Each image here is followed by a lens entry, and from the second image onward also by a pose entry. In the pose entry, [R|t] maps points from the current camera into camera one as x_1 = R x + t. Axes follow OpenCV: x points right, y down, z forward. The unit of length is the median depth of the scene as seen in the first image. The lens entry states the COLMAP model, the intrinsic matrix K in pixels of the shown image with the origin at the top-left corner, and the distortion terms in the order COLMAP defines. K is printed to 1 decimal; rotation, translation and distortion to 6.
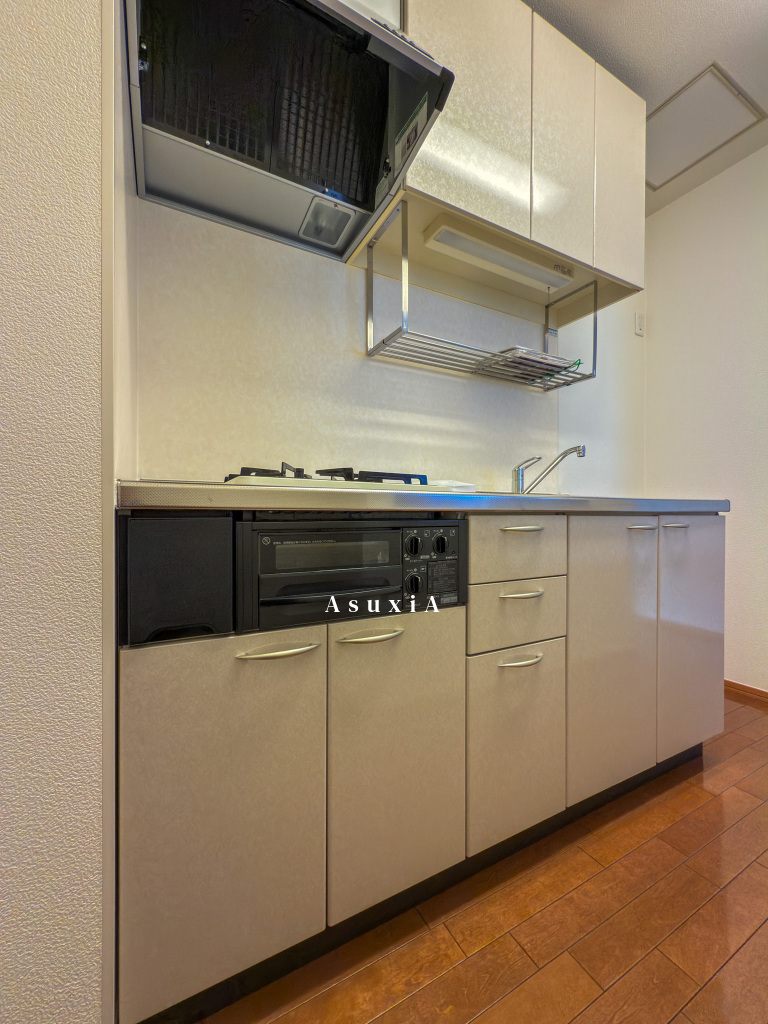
lens RADIAL K [[408.6, 0, 378.7], [0, 408.6, 515.9], [0, 0, 1]] dist [-0.003830, -0.000217]
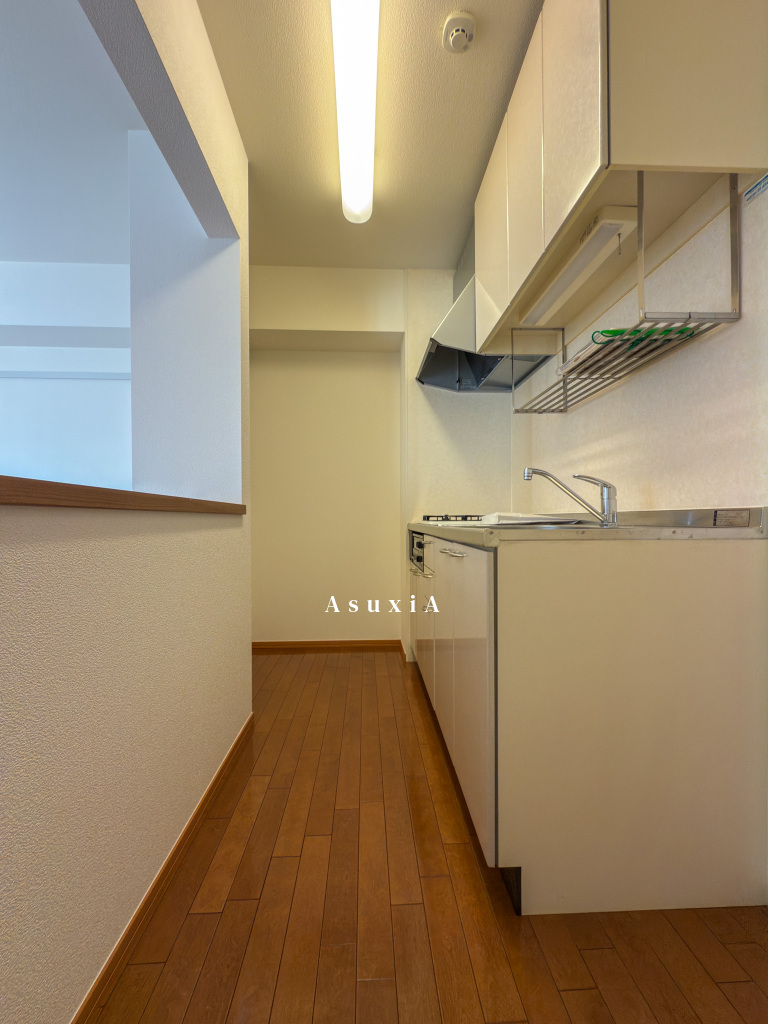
lens RADIAL K [[408.6, 0, 384.7], [0, 408.6, 515.5], [0, 0, 1]] dist [-0.003830, -0.000217]
pose [[-0.416476, -0.011160, -0.909078, 2.031020], [0.010154, 0.999805, -0.016926, -0.073606], [0.909090, -0.016280, -0.416281, 1.483708]]
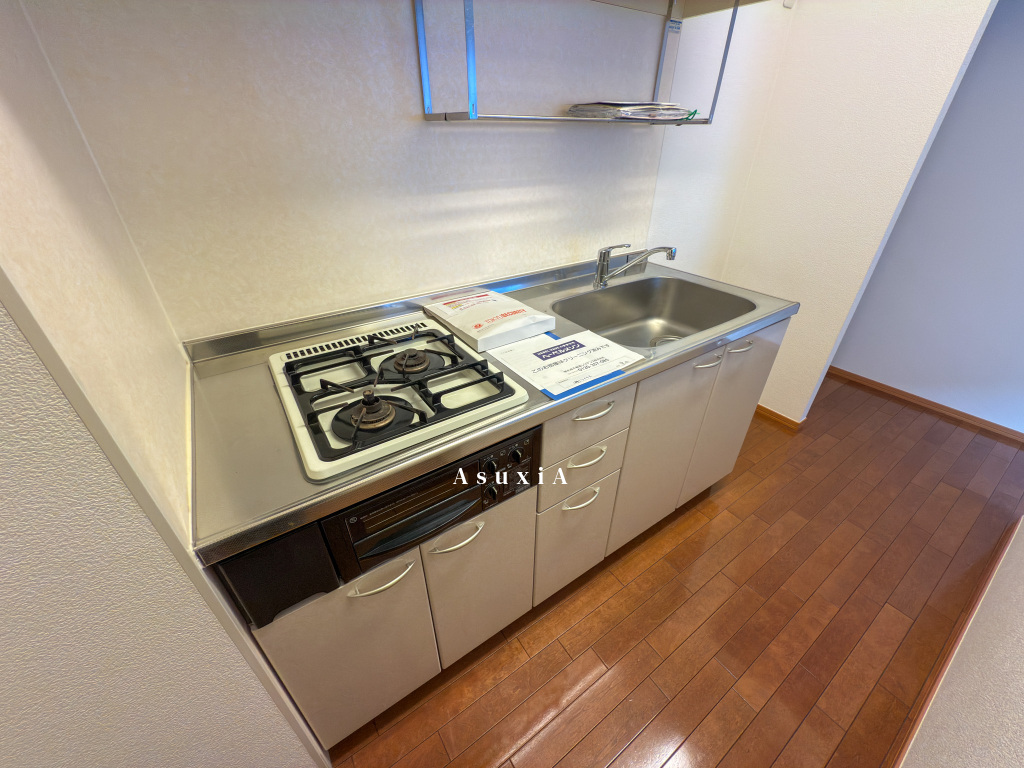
lens RADIAL K [[408.6, 0, 509.7], [0, 408.6, 377.2], [0, 0, 1]] dist [-0.003830, -0.000217]
pose [[0.993498, -0.061415, 0.095865, 0.036756], [0.003102, 0.856317, 0.516441, -0.546968], [-0.113808, -0.512786, 0.850940, 0.153439]]
